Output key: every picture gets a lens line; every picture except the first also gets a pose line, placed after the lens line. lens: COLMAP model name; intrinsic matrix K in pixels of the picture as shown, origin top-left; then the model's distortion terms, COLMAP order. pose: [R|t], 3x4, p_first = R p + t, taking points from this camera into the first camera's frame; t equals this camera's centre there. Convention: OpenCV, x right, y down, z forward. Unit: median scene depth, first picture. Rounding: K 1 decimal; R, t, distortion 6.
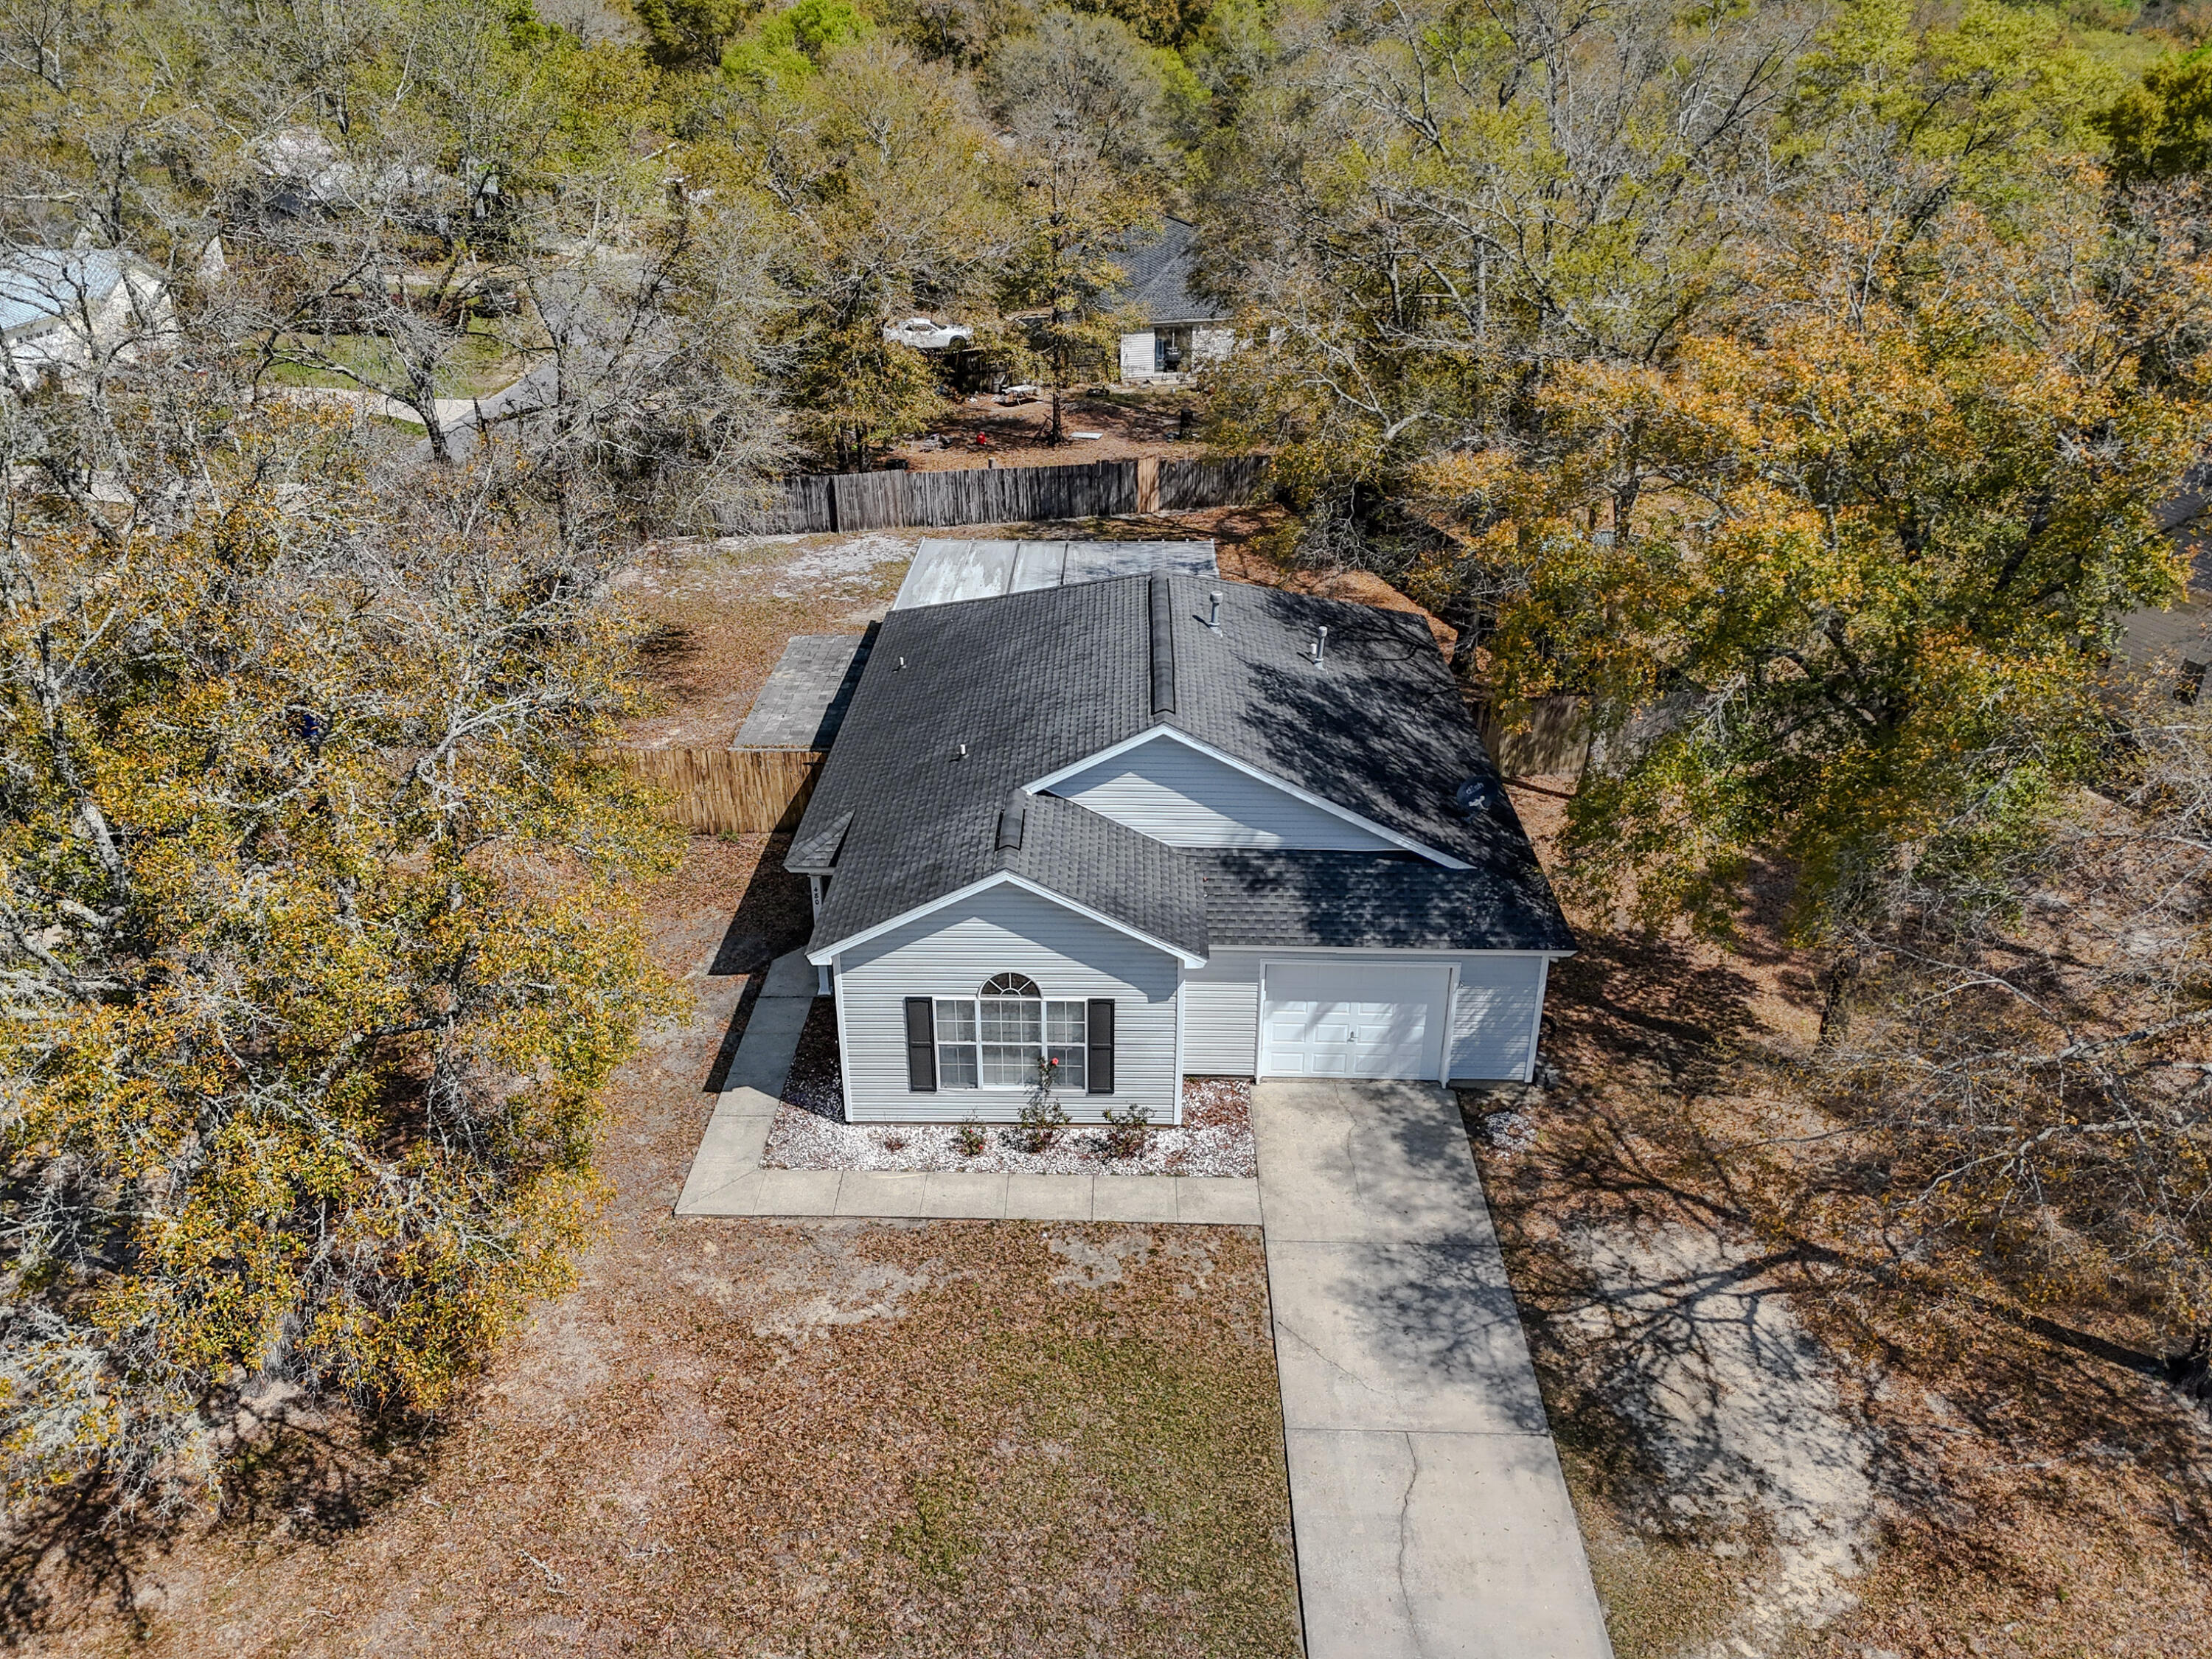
lens RADIAL K [[1628.8, 0, 1091.4], [0, 1628.8, 757.5], [0, 0, 1]] dist [0.076606, -0.066123]
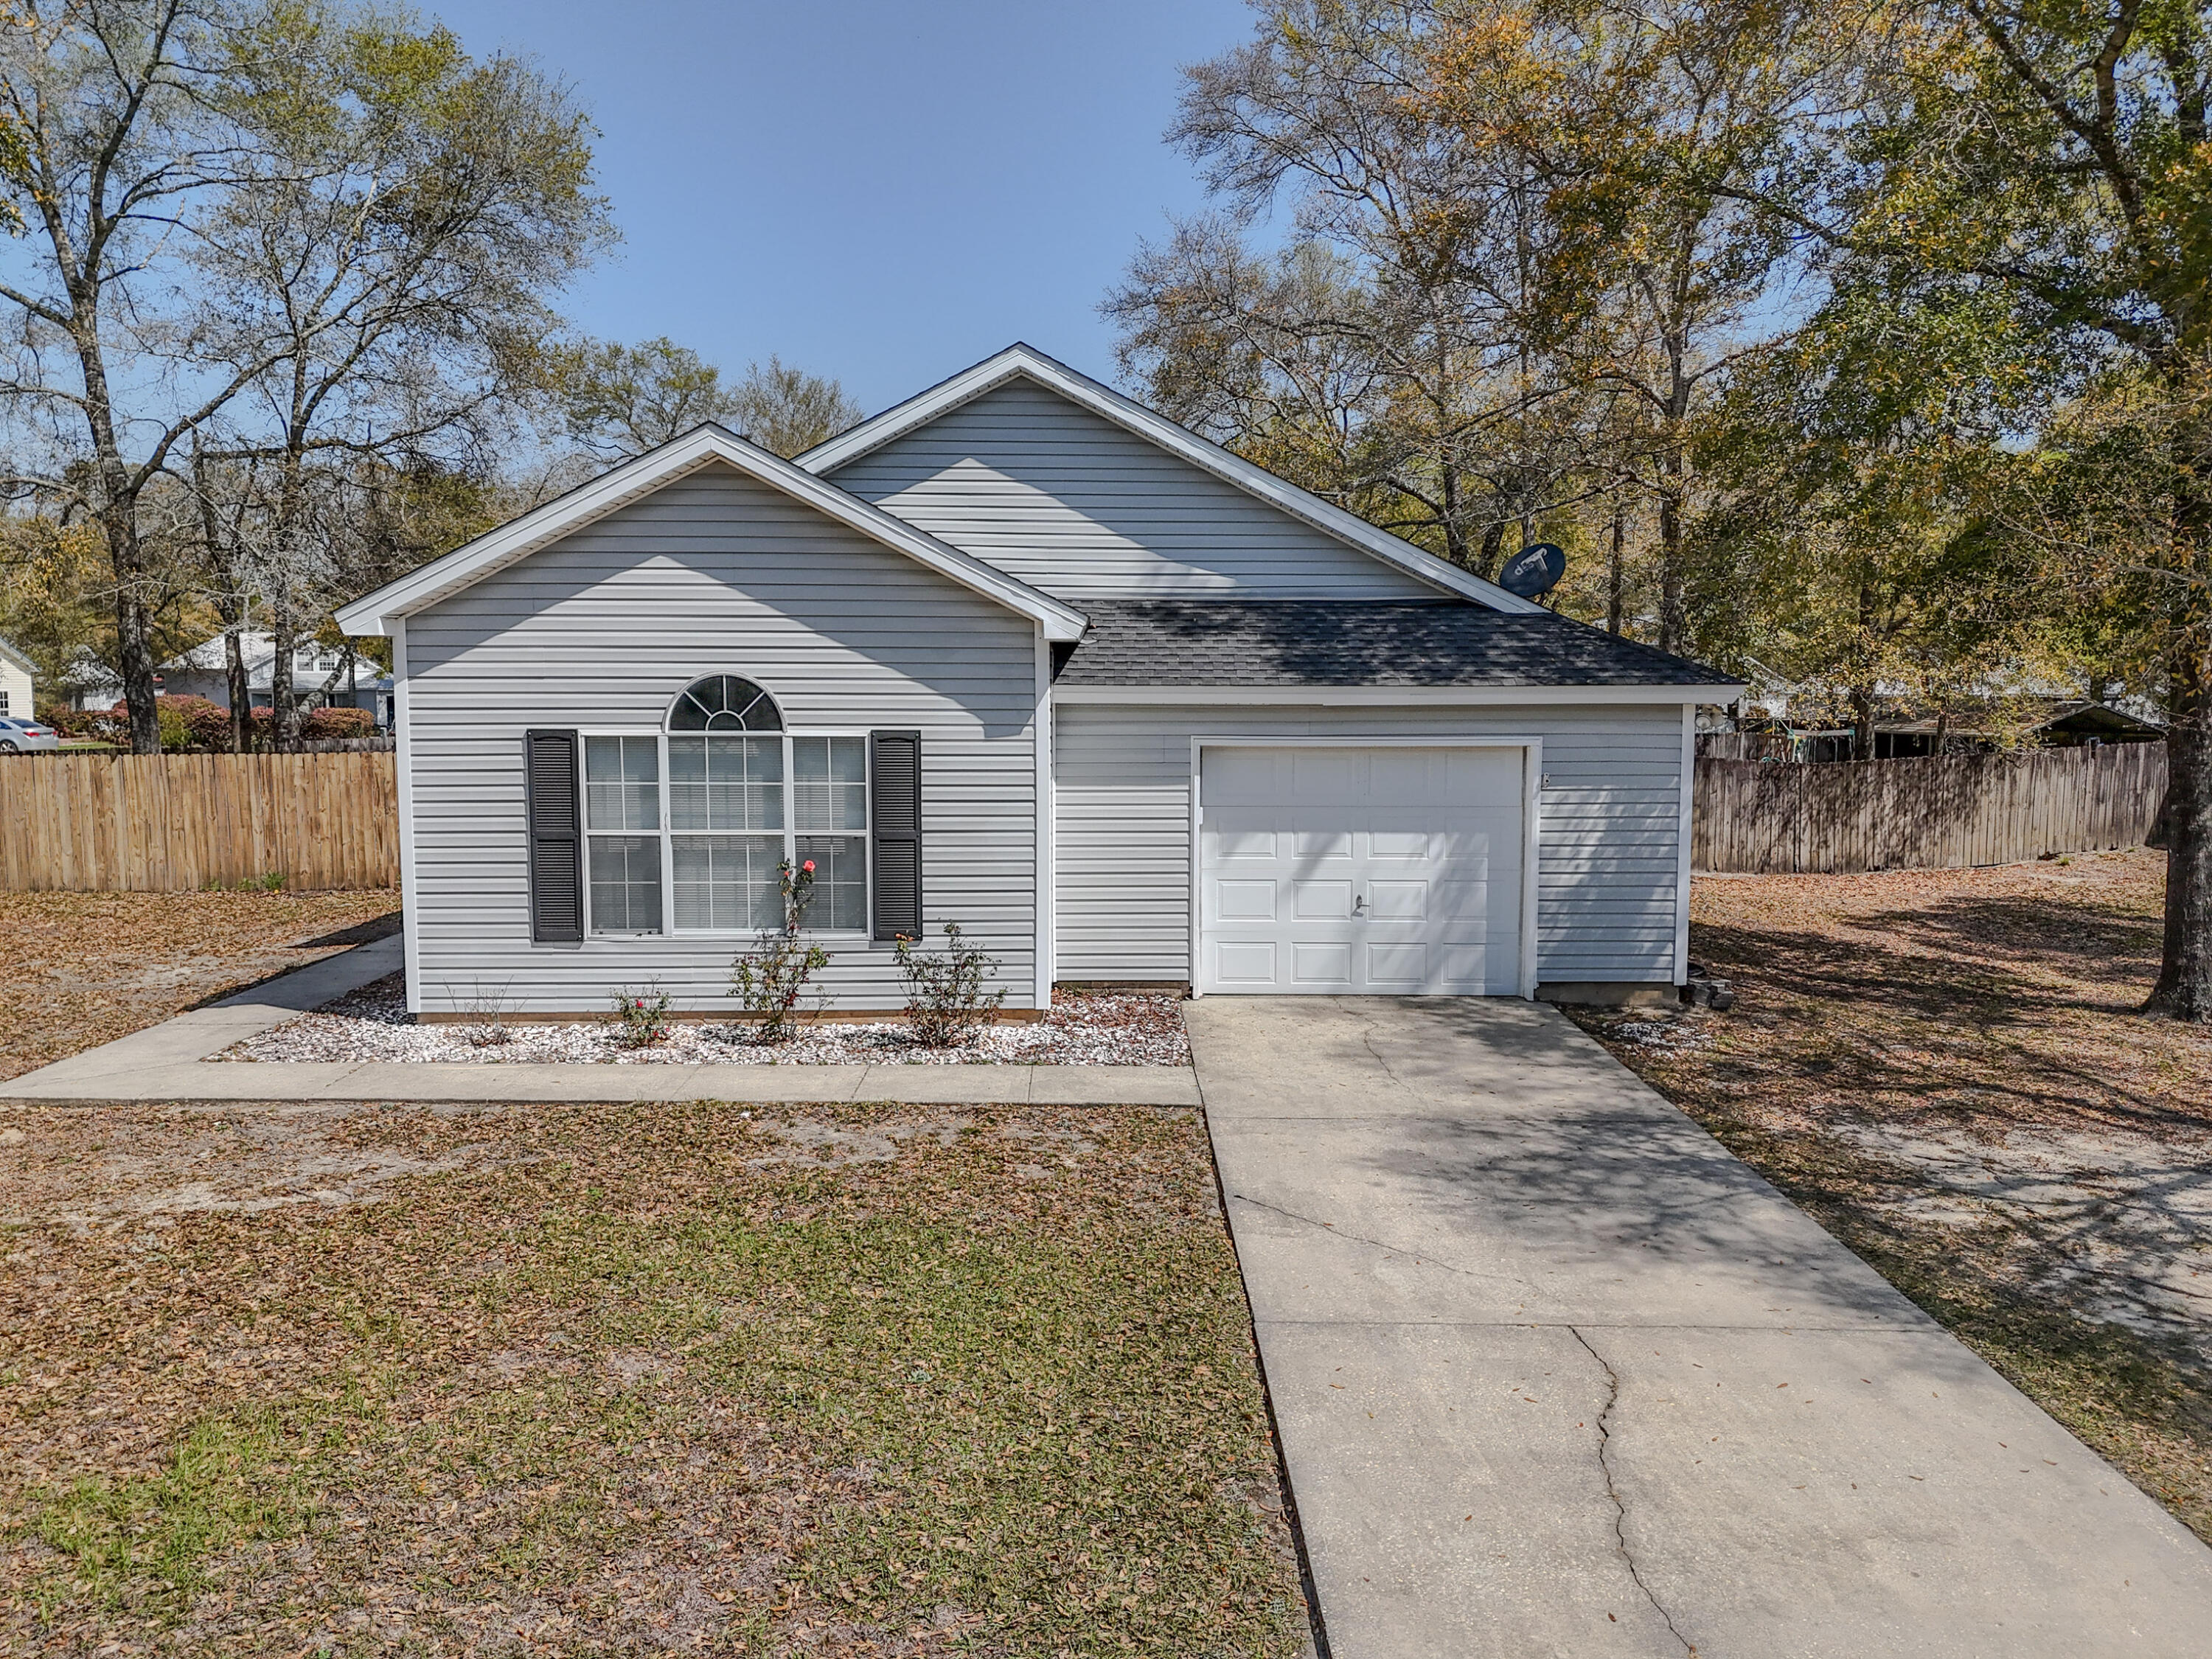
lens RADIAL K [[1628.8, 0, 1088.1], [0, 1628.8, 799.5], [0, 0, 1]] dist [0.076606, -0.066123]
pose [[0.999837, -0.001223, 0.018034, 0.062556], [0.007391, 0.938163, -0.346114, 0.371282], [-0.016496, 0.346191, 0.938019, 0.522812]]
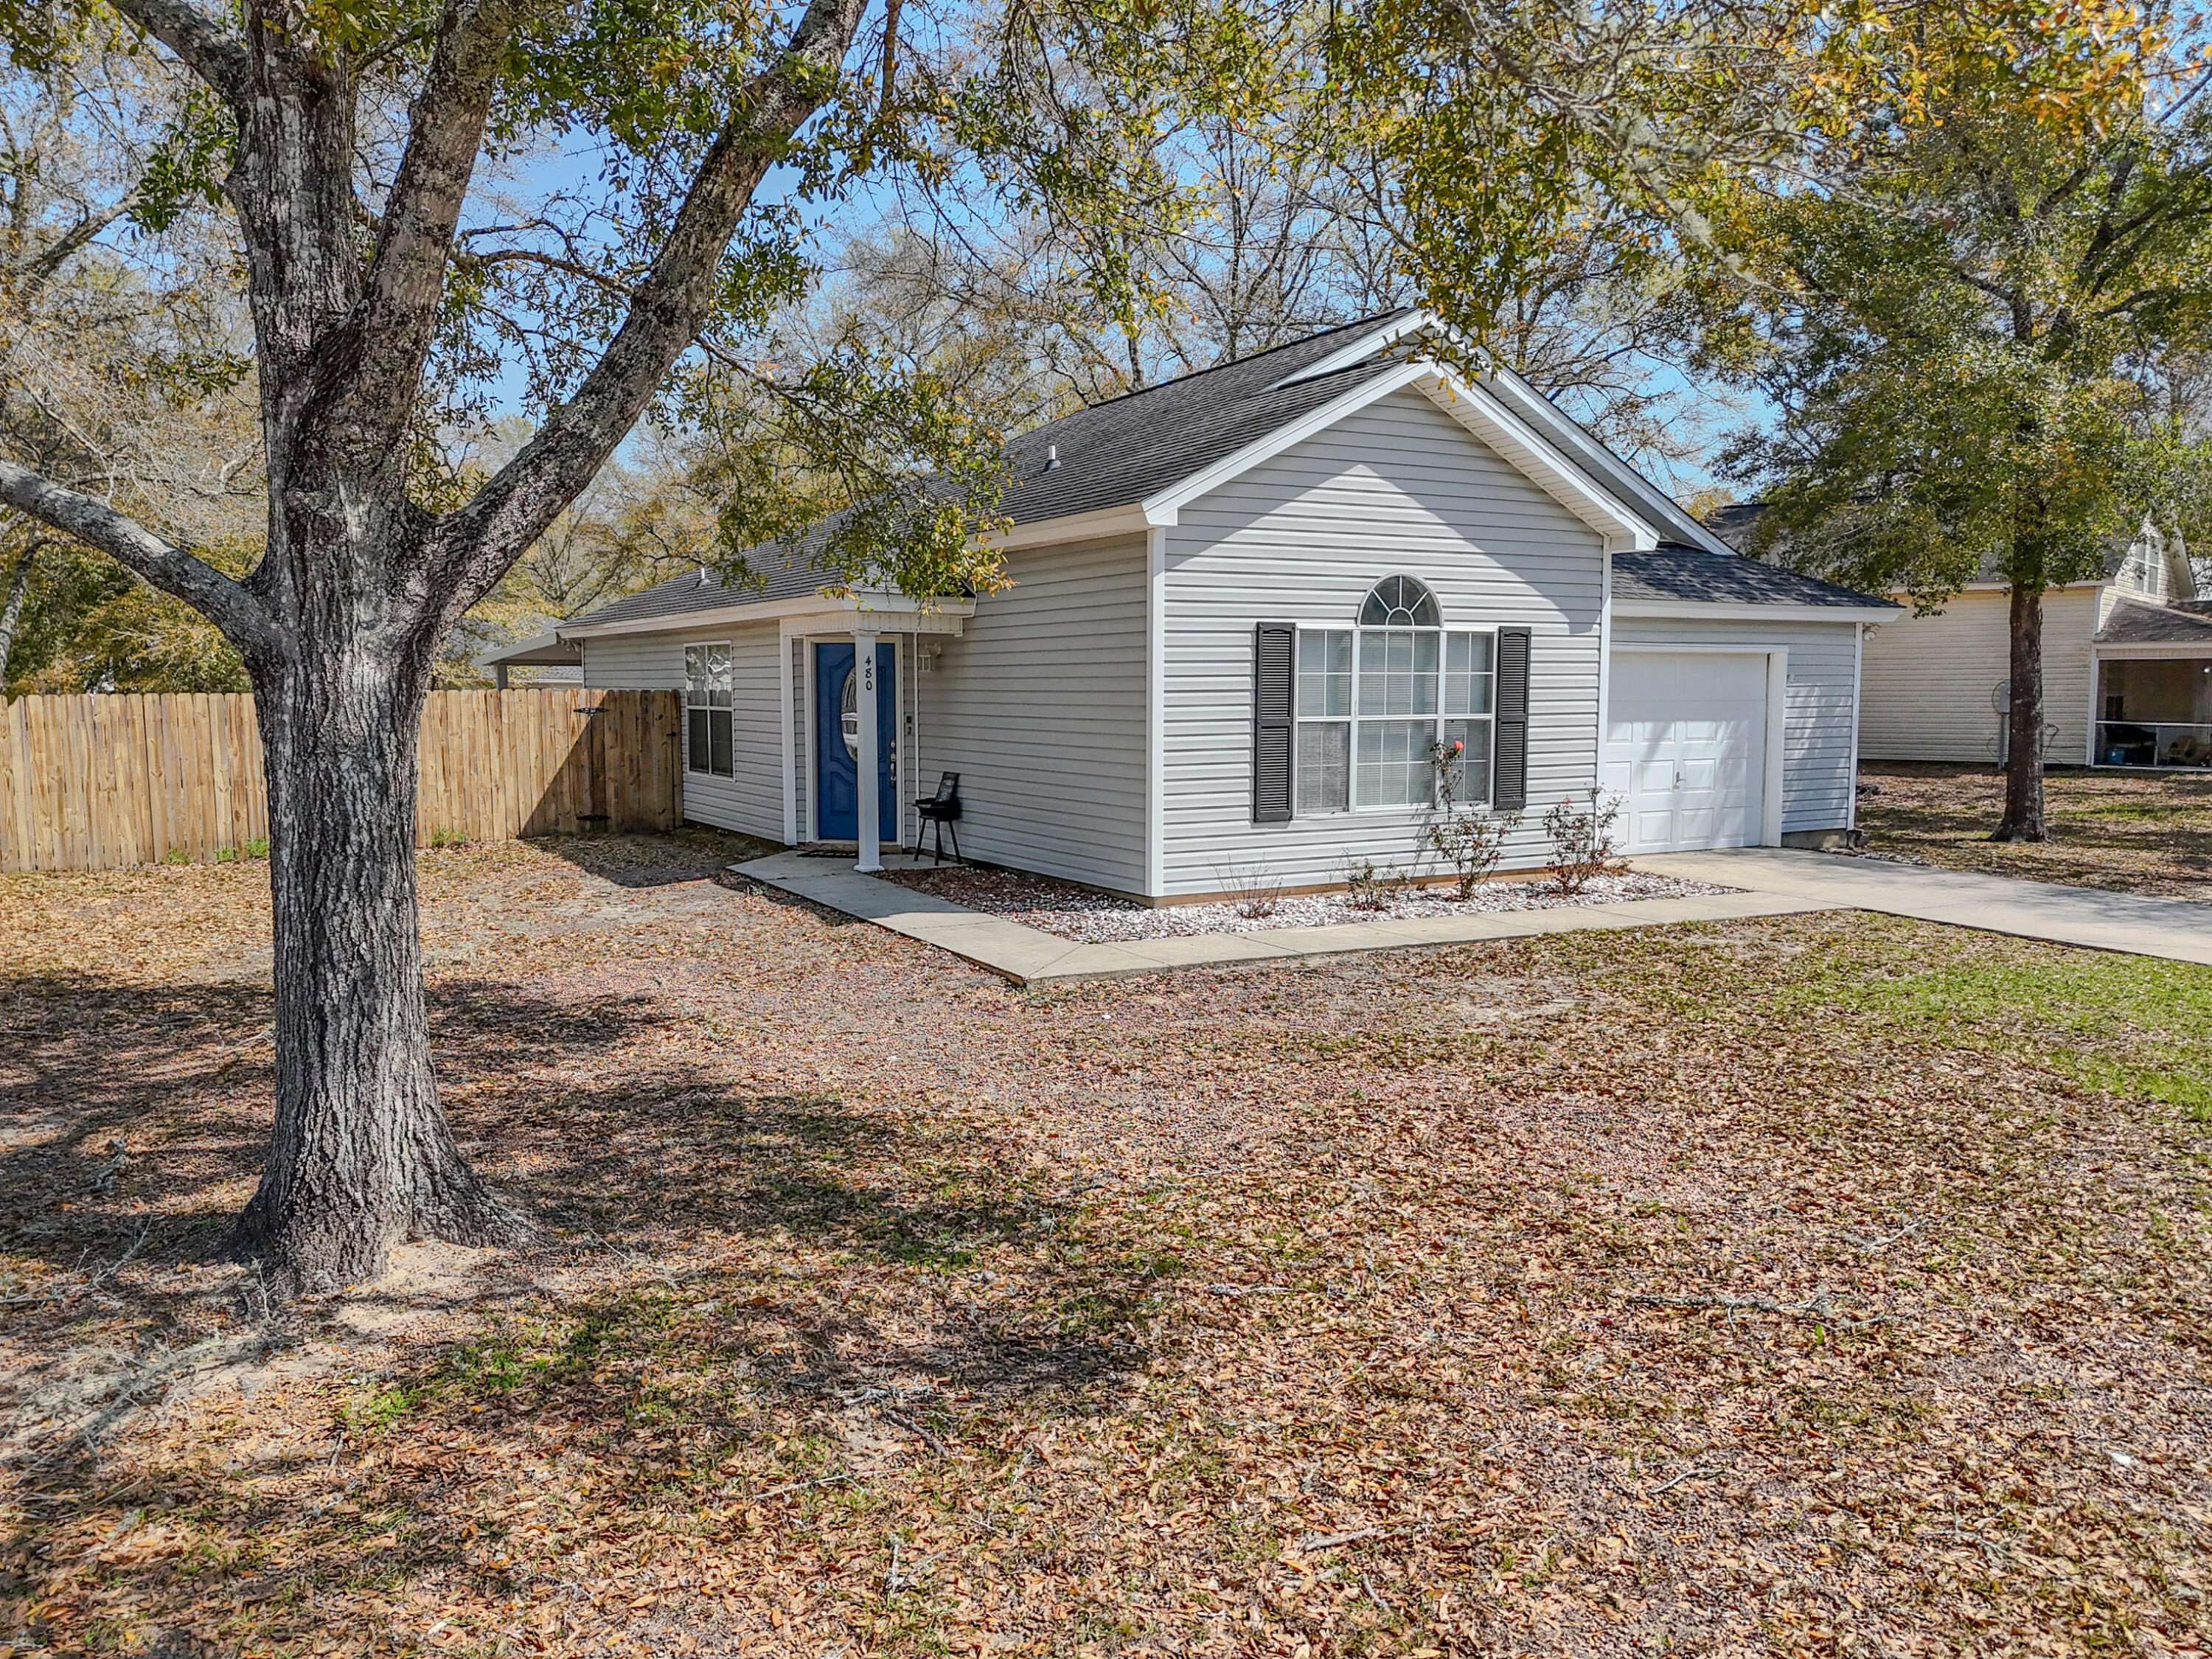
lens RADIAL K [[1628.8, 0, 1059.4], [0, 1628.8, 822.2], [0, 0, 1]] dist [0.076606, -0.066123]
pose [[0.863404, -0.042850, 0.502691, -0.483527], [0.209047, 0.937213, -0.279161, 0.372274], [-0.459166, 0.346114, 0.818151, 0.616222]]
